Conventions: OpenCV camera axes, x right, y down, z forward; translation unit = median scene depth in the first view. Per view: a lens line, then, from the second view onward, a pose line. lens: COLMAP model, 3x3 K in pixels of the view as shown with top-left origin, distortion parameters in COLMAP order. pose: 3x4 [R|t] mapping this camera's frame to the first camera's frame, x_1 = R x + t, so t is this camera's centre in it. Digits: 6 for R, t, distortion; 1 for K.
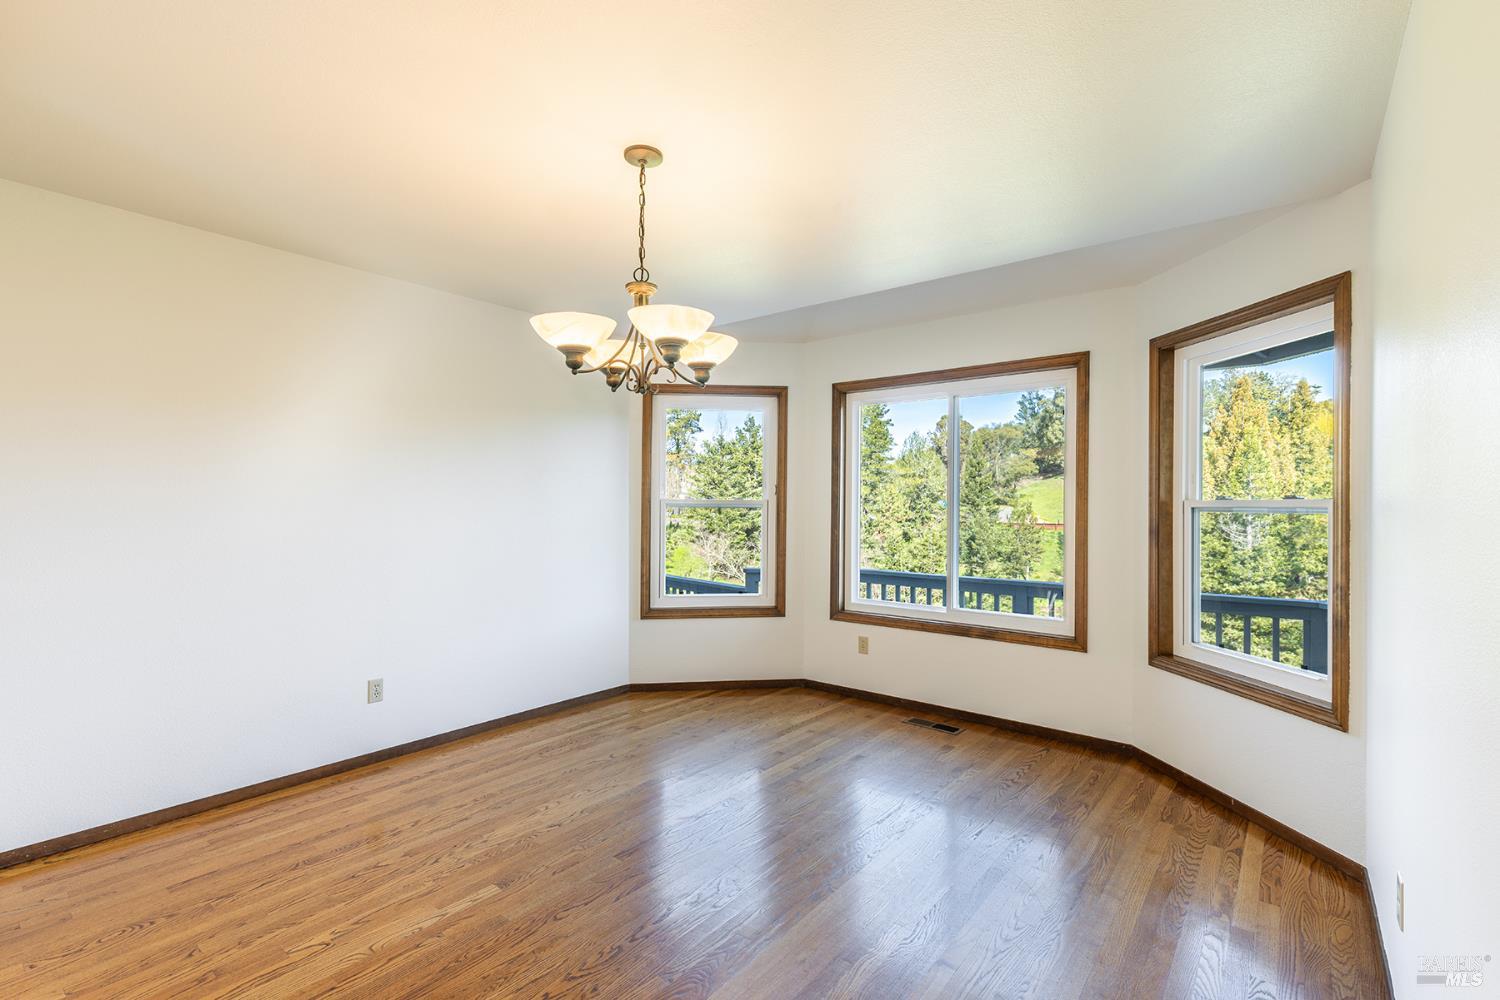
lens RADIAL K [[675.4, 0, 757.3], [0, 675.4, 502.4], [0, 0, 1]] dist [0.004917, -0.000232]
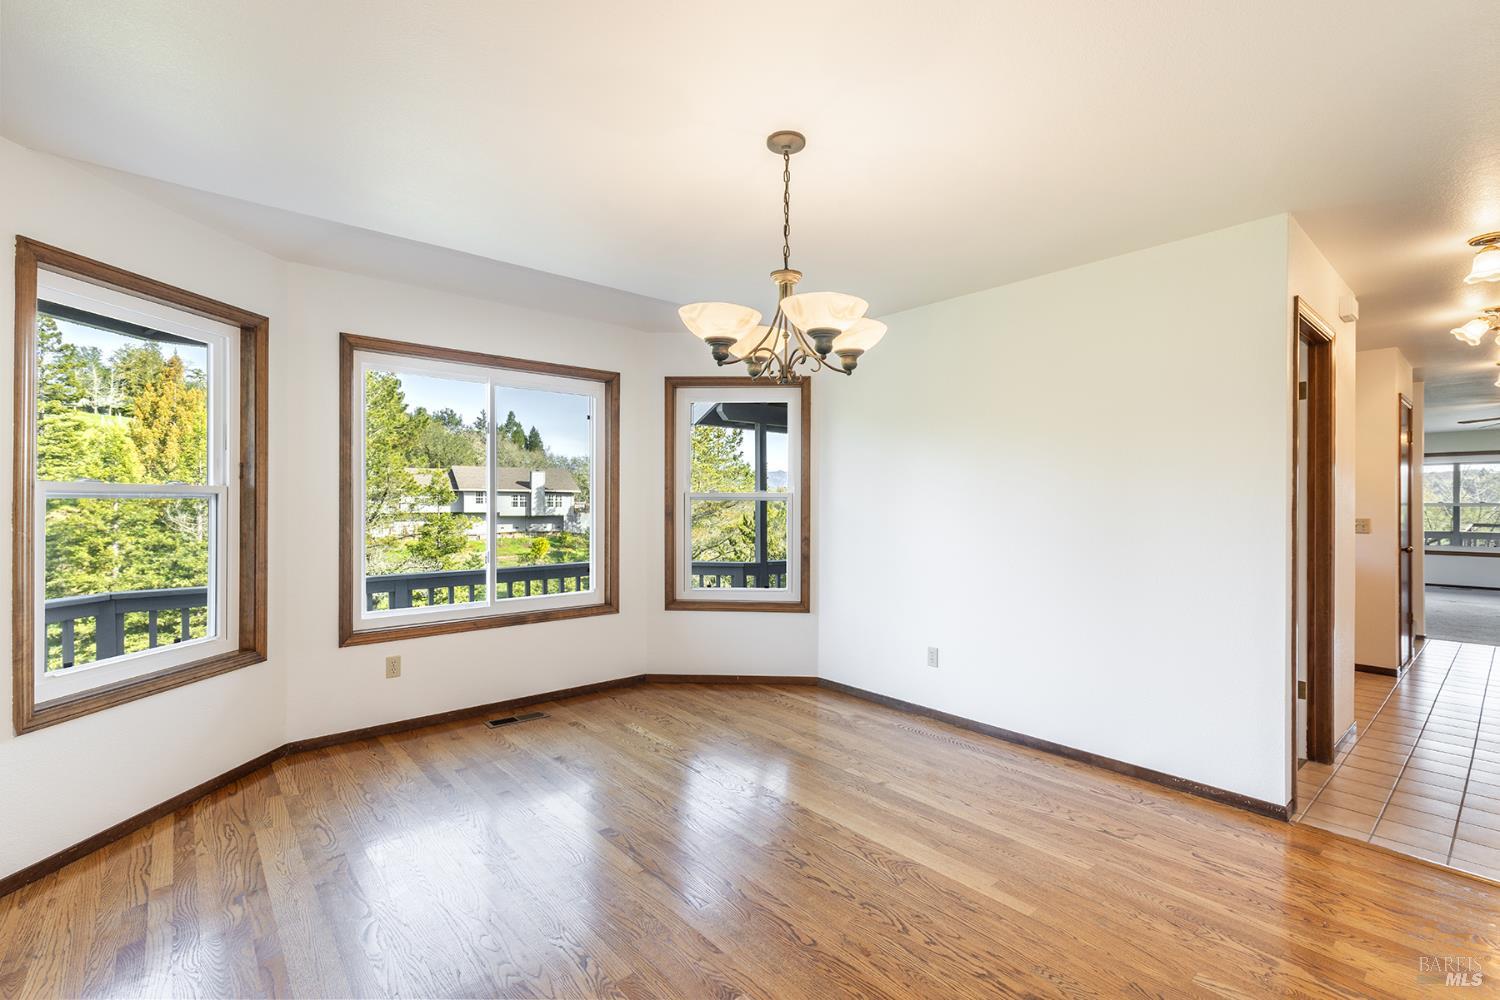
lens RADIAL K [[675.4, 0, 754.0], [0, 675.4, 499.4], [0, 0, 1]] dist [0.004917, -0.000232]
pose [[0.173631, -0.003716, 0.984804, -0.657337], [-0.008441, 0.999951, 0.005261, 0.001620], [-0.984775, -0.009226, 0.173591, 0.499058]]
